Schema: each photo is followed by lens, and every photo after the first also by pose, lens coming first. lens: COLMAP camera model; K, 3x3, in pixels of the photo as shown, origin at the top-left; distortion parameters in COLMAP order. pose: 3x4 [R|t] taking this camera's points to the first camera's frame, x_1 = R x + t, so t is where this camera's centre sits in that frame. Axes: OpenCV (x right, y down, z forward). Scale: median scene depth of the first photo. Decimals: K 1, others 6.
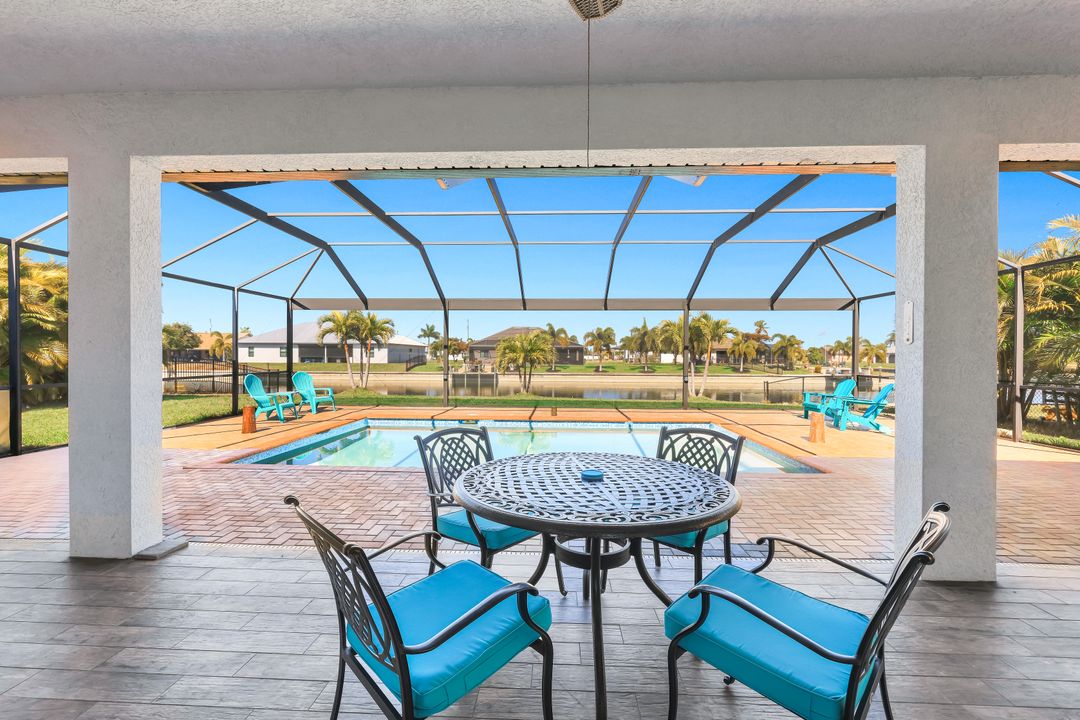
lens RADIAL K [[440.6, 0, 539.1], [0, 440.6, 358.7], [0, 0, 1]] dist [0.002838, -0.000857]
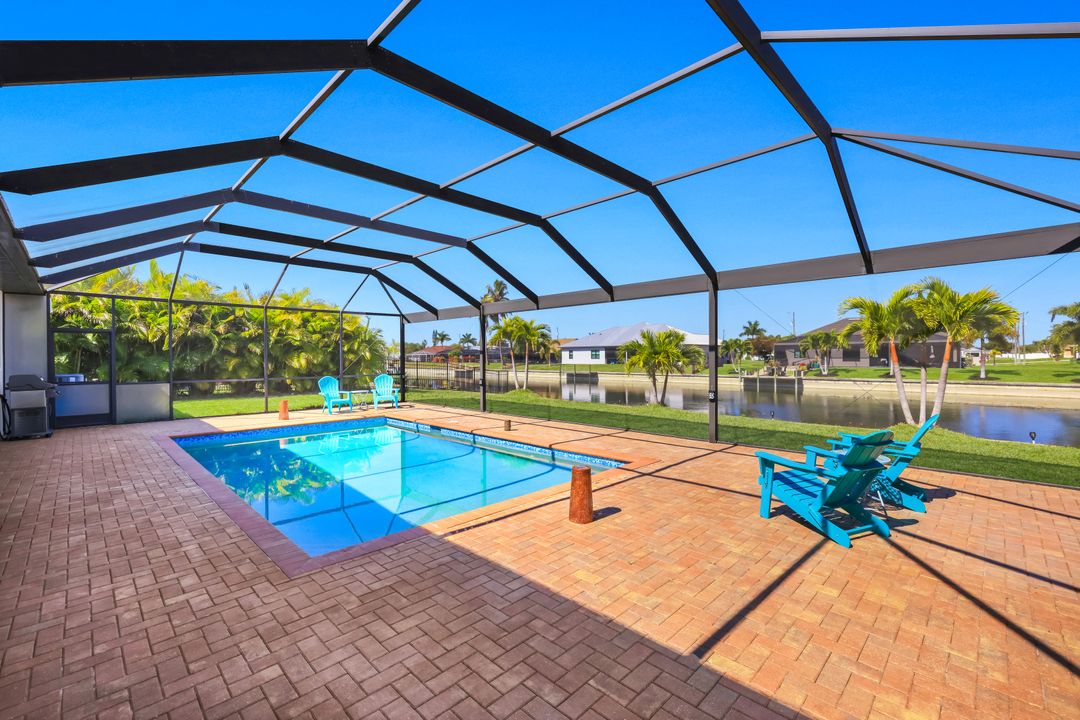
lens RADIAL K [[461.6, 0, 536.8], [0, 461.6, 356.0], [0, 0, 1]] dist [0.001861, -0.000299]
pose [[0.739446, -0.010432, -0.673135, 0.118645], [0.005331, 0.999939, -0.009641, -0.001271], [0.673195, 0.003541, 0.739456, 0.060086]]
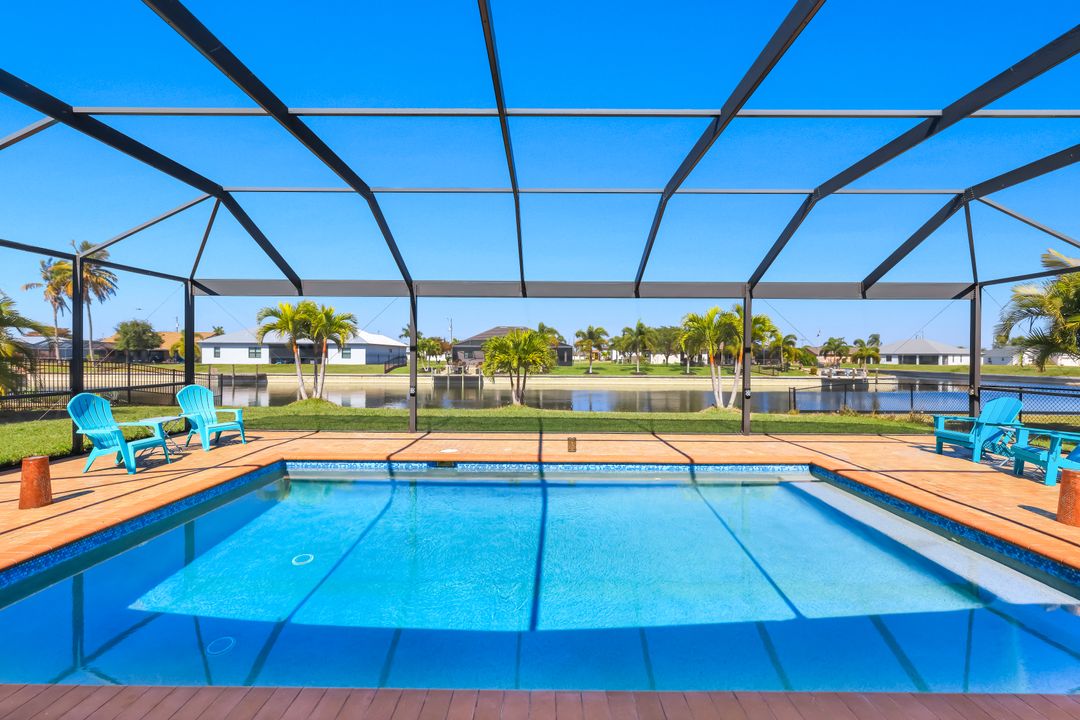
lens RADIAL K [[440.6, 0, 540.7], [0, 440.6, 357.0], [0, 0, 1]] dist [0.002838, -0.000857]
pose [[0.999264, 0.000231, 0.038365, -0.006380], [-0.000062, 0.999990, -0.004408, -0.001863], [-0.038365, 0.004402, 0.999254, 0.053496]]
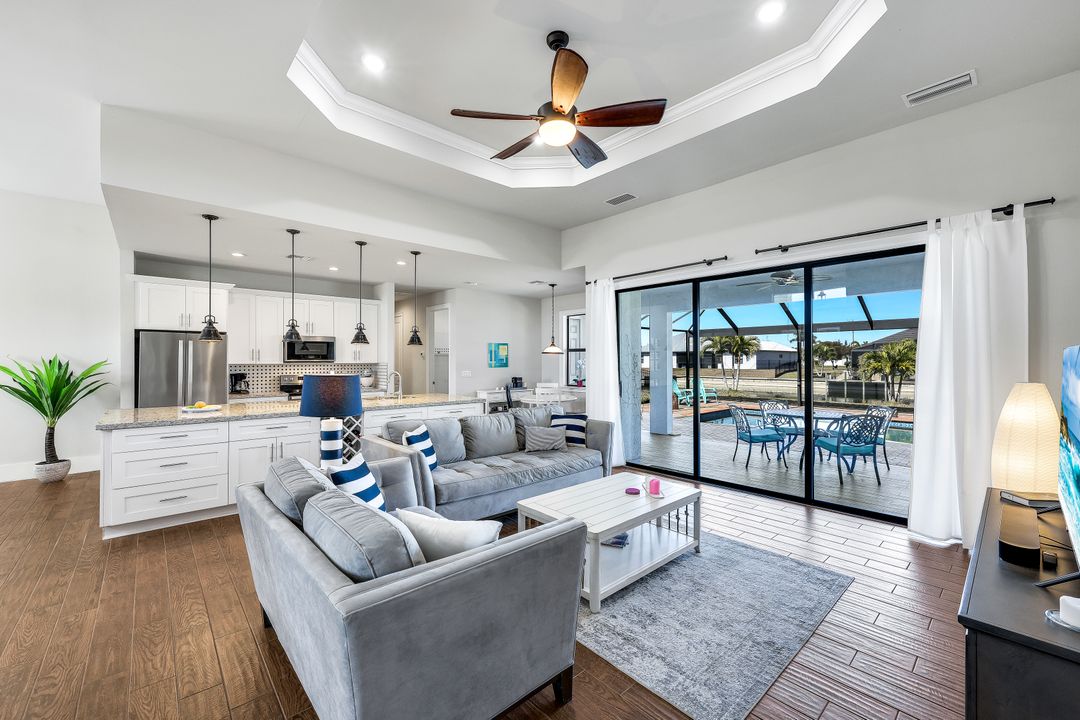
lens RADIAL K [[437.1, 0, 544.9], [0, 437.1, 356.5], [0, 0, 1]] dist [-0.002117, 0.000020]
pose [[0.708477, -0.011656, -0.705637, 0.033044], [0.000549, 0.999872, -0.015965, -0.003668], [0.705733, 0.010924, 0.708393, -0.088849]]
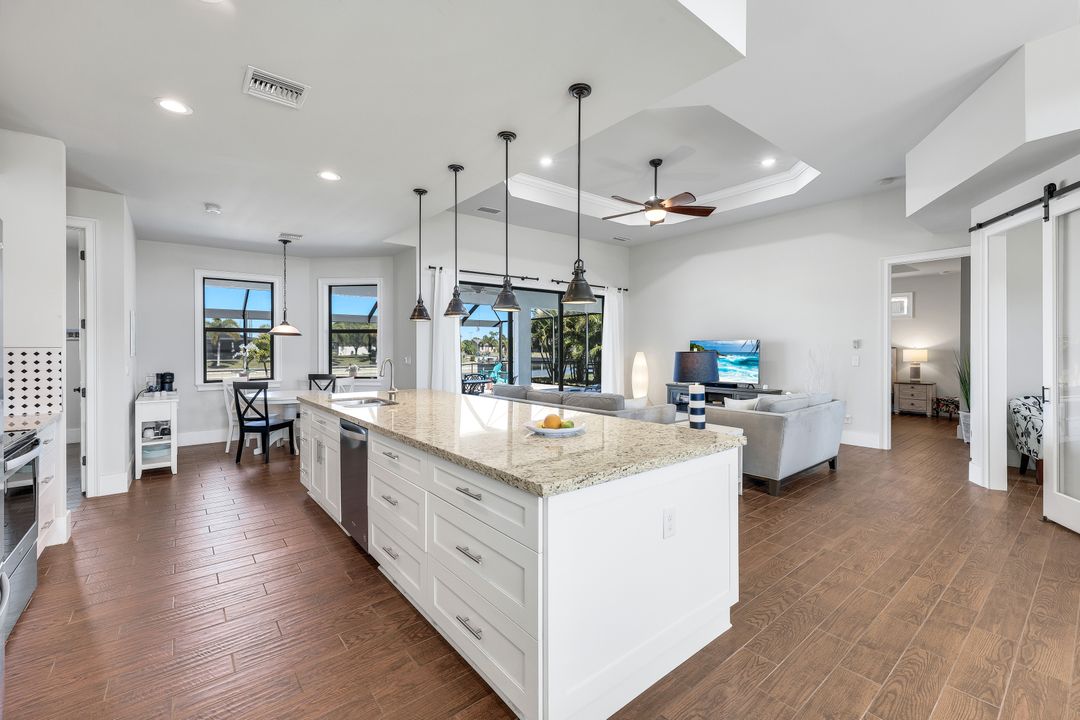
lens RADIAL K [[449.9, 0, 538.0], [0, 449.9, 350.4], [0, 0, 1]] dist [0.001500, -0.000020]
pose [[0.753519, -0.010562, 0.657341, -0.081324], [0.009883, 0.999940, 0.004738, -0.003100], [-0.657351, 0.002926, 0.753578, -0.105821]]
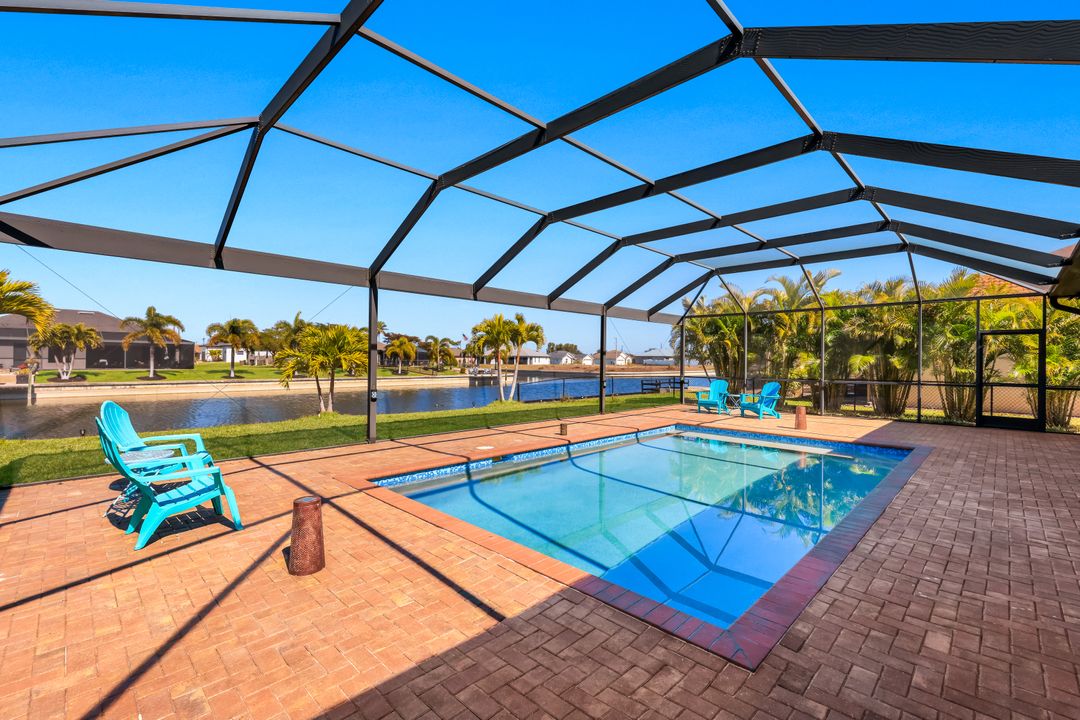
lens RADIAL K [[470.6, 0, 545.6], [0, 470.6, 353.6], [0, 0, 1]] dist [-0.010612, 0.000067]
pose [[0.662598, 0.011090, 0.748893, -0.110522], [-0.000893, 0.999901, -0.014017, -0.001071], [-0.748975, 0.008619, 0.662542, 0.074793]]
